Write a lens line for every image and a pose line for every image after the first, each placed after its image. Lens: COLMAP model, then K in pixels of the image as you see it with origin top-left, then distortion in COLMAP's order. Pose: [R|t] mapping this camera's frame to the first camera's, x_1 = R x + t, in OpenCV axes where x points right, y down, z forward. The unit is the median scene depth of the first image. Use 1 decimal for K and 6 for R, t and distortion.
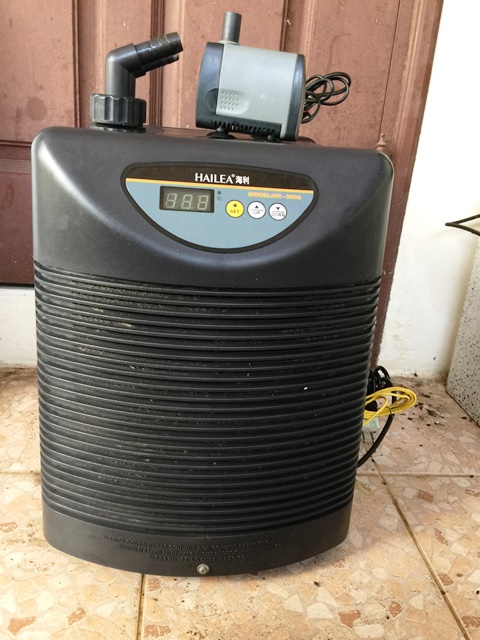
lens RADIAL K [[541.4, 0, 240.0], [0, 541.4, 320.0], [0, 0, 1]] dist [0.115695, -0.186079]
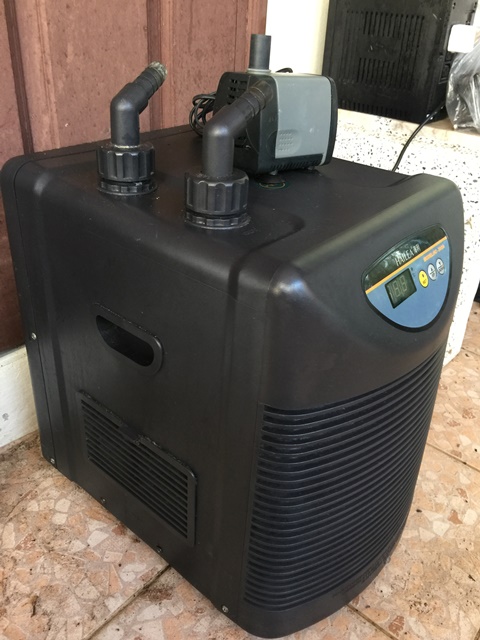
lens RADIAL K [[541.4, 0, 240.0], [0, 541.4, 320.0], [0, 0, 1]] dist [0.115695, -0.186079]
pose [[0.716142, -0.394198, 0.575976, -0.713575], [0.239909, 0.913980, 0.327236, -0.444050], [-0.655427, -0.096166, 0.749111, 0.341706]]
